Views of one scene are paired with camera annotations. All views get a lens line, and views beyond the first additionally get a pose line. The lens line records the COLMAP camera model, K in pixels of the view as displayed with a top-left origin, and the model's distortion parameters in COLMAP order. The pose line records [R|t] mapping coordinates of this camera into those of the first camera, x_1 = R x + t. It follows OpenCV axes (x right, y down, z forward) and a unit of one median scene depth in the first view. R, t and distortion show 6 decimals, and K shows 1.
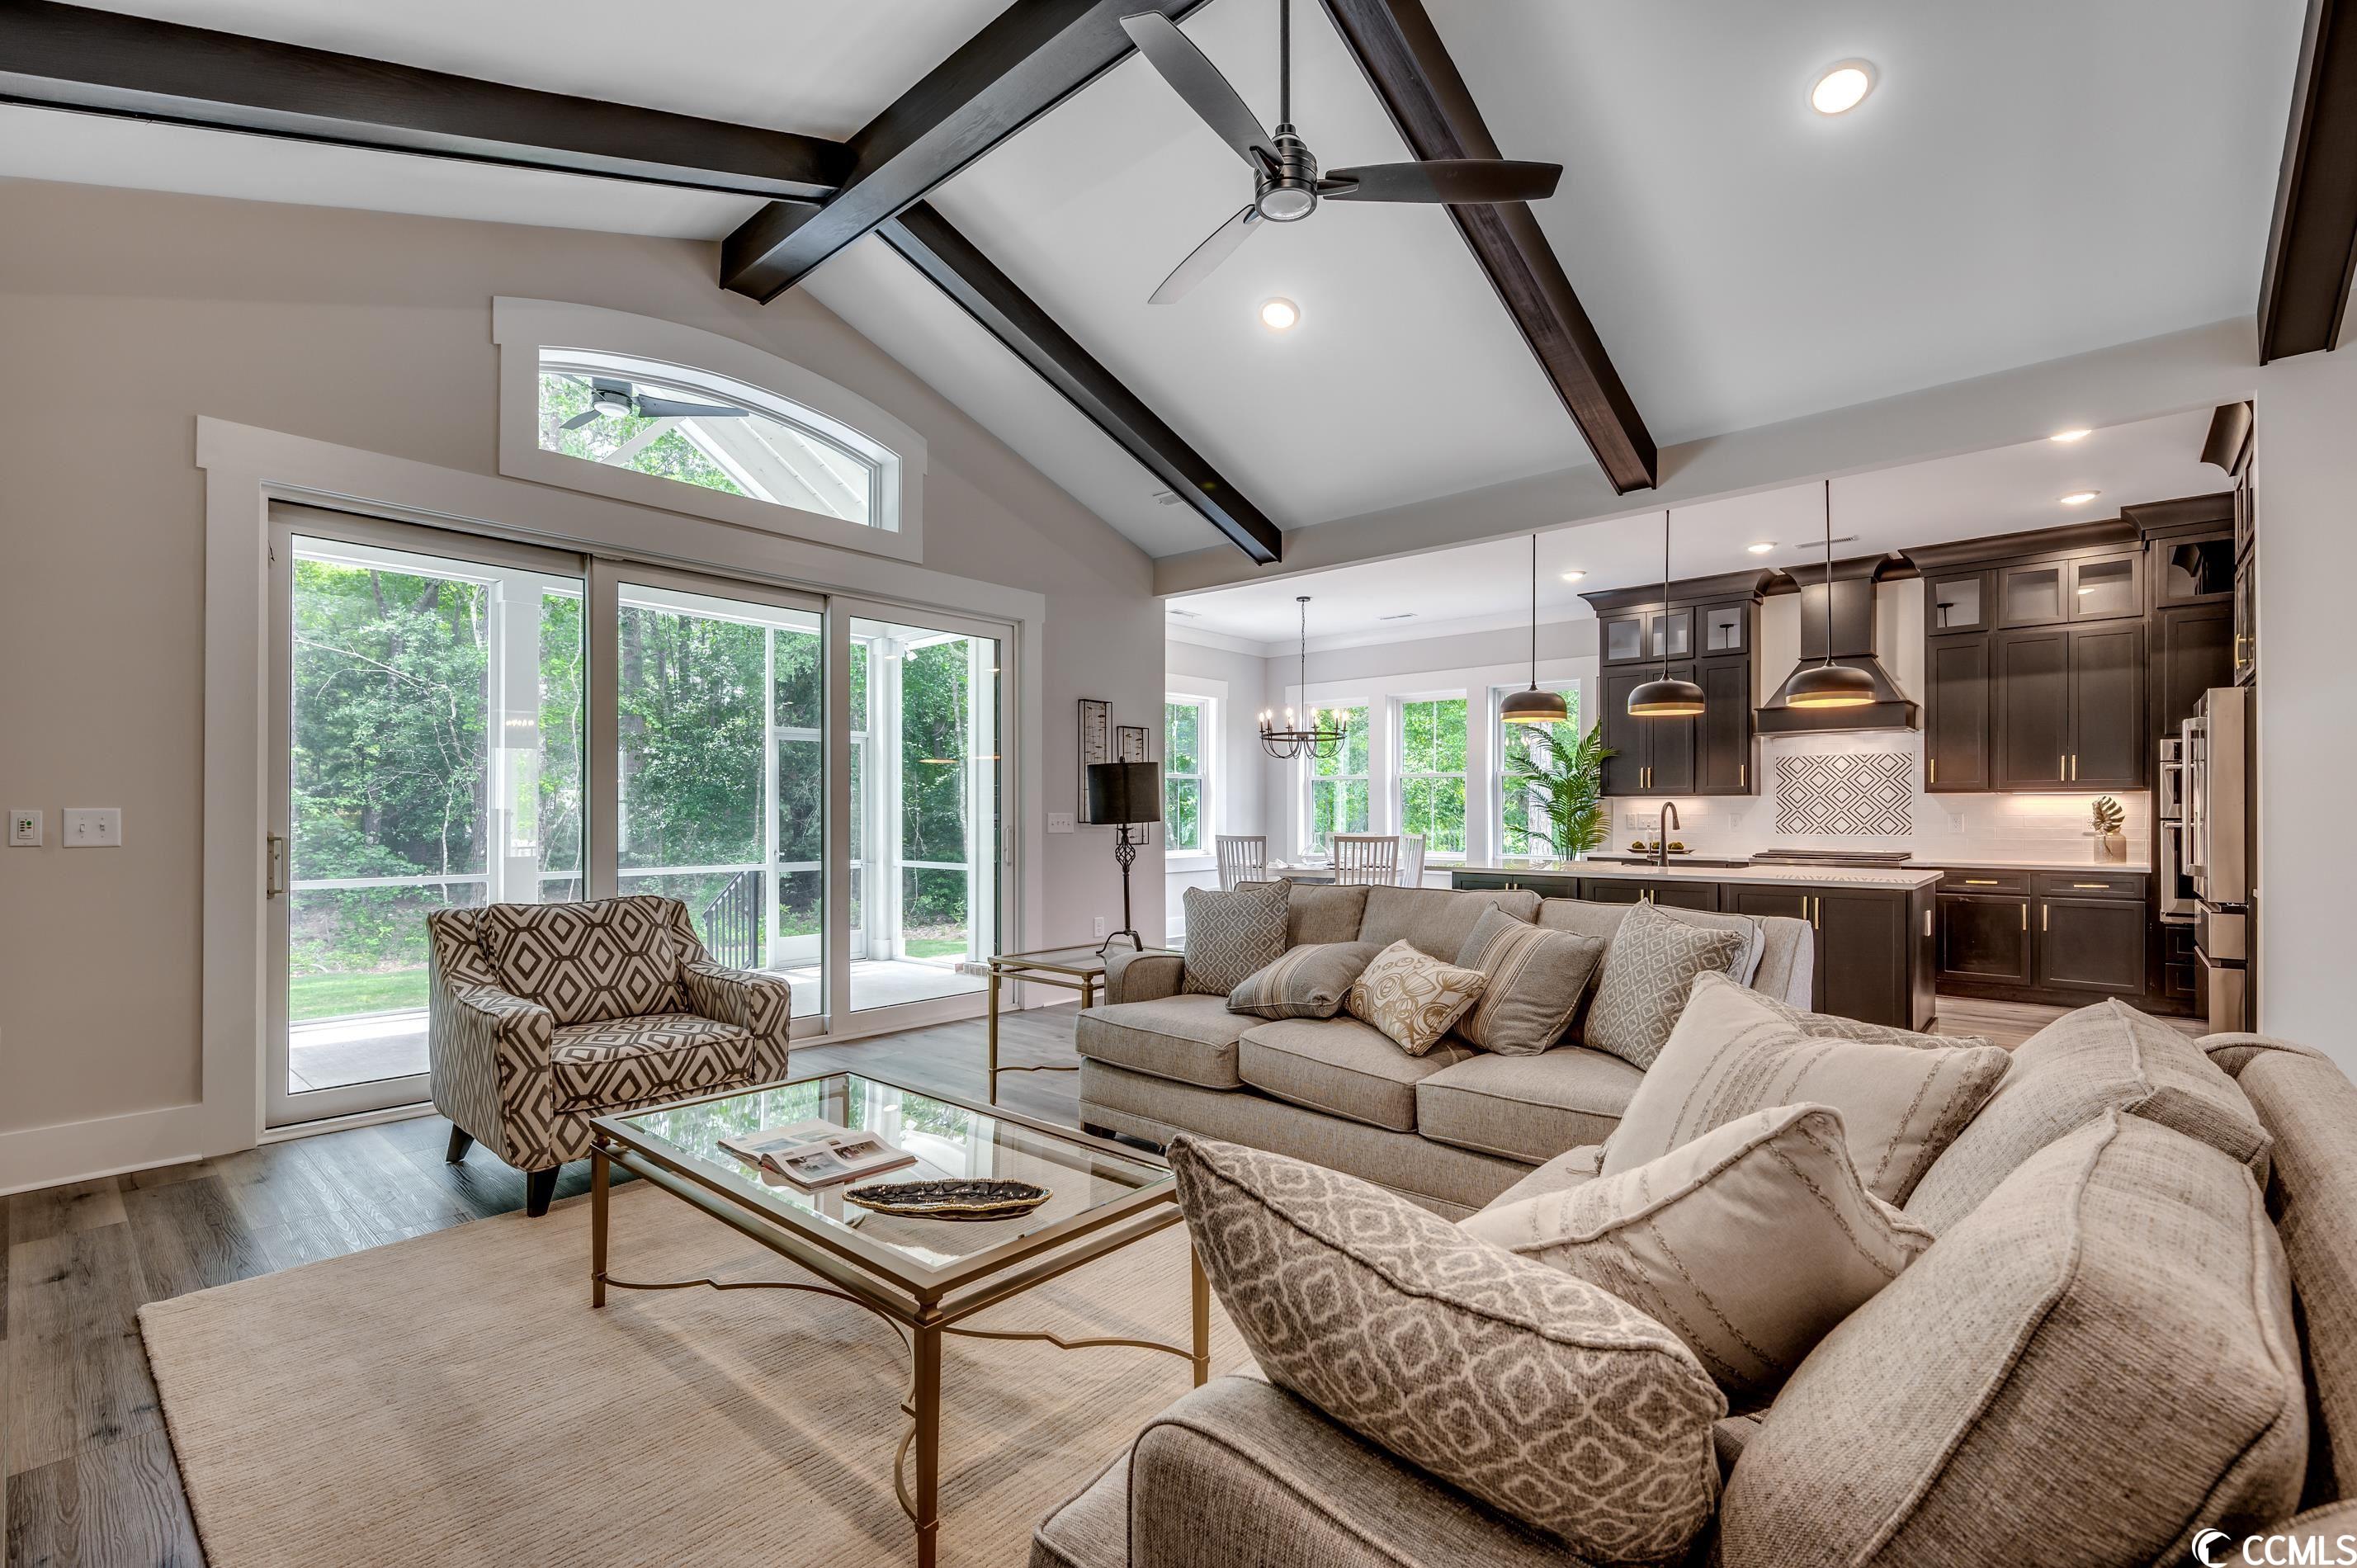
lens RADIAL K [[1037.0, 0, 1178.9], [0, 1037.0, 800.4], [0, 0, 1]] dist [-0.000216, -0.001431]
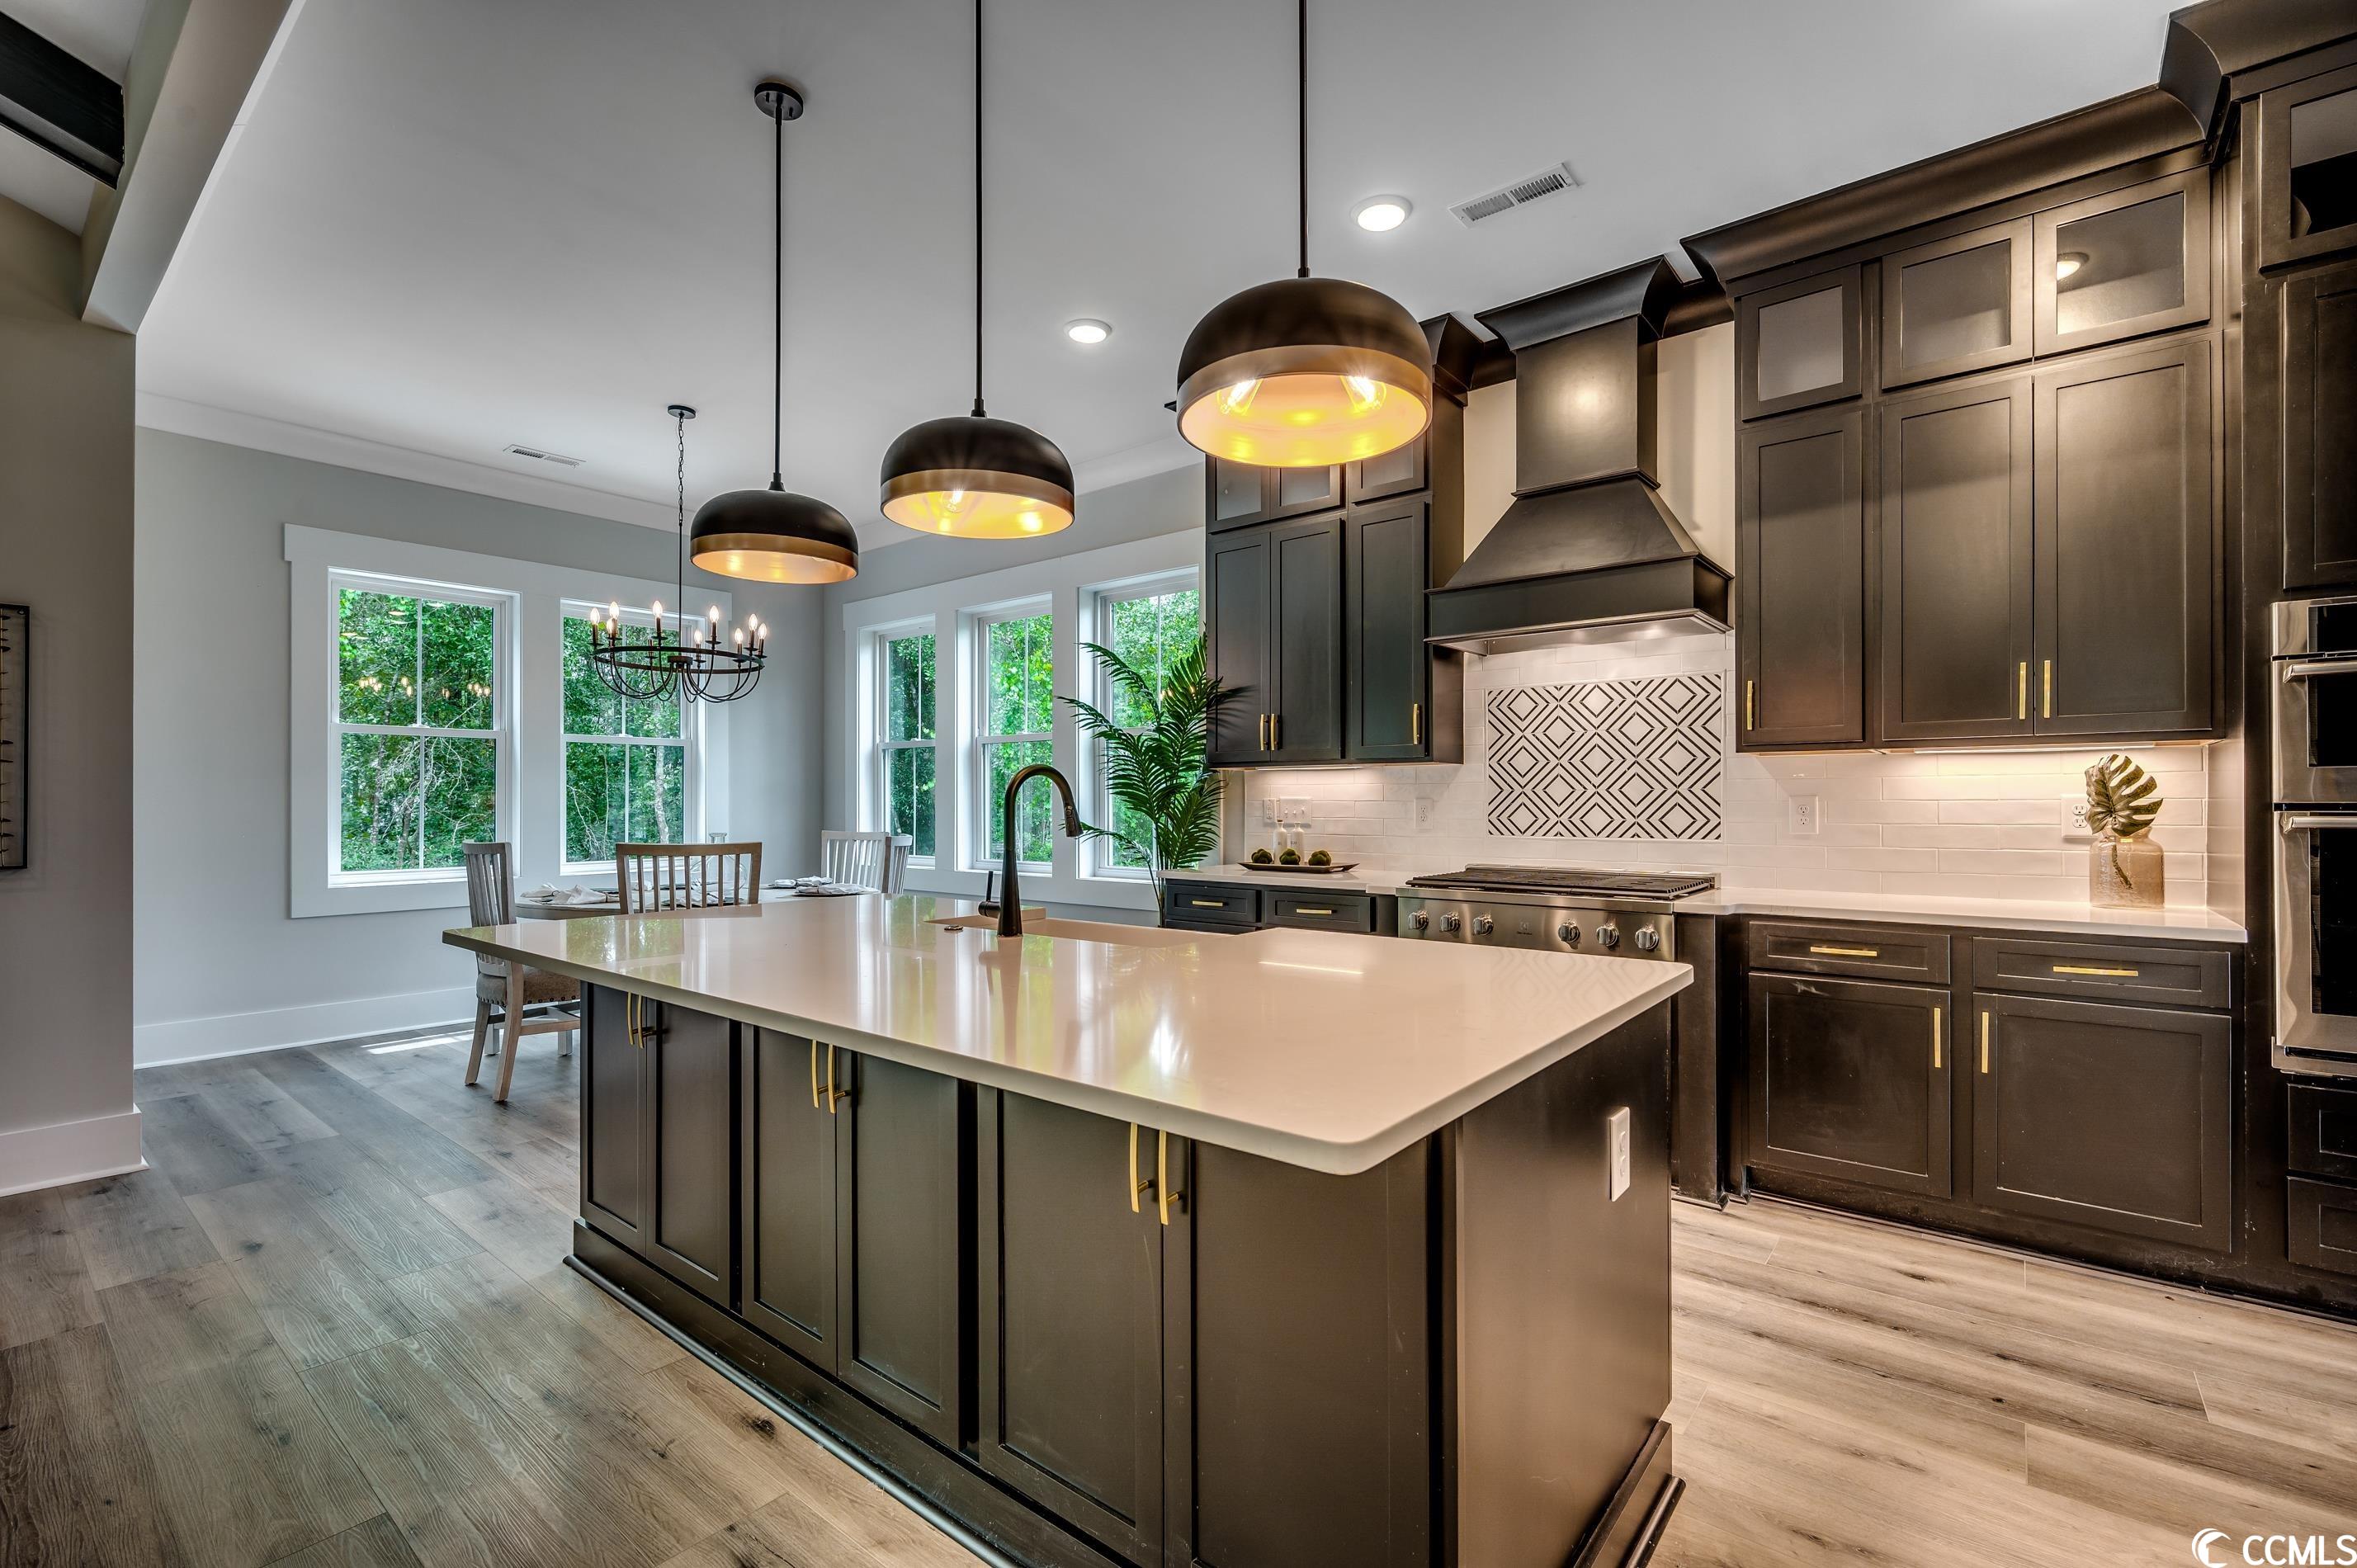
lens RADIAL K [[1037.0, 0, 1178.1], [0, 1037.0, 785.9], [0, 0, 1]] dist [-0.000216, -0.001431]
pose [[0.998920, 0.000528, 0.046467, 0.446610], [-0.000363, 0.999994, -0.003557, 0.010083], [-0.046468, 0.003536, 0.998914, 0.542967]]
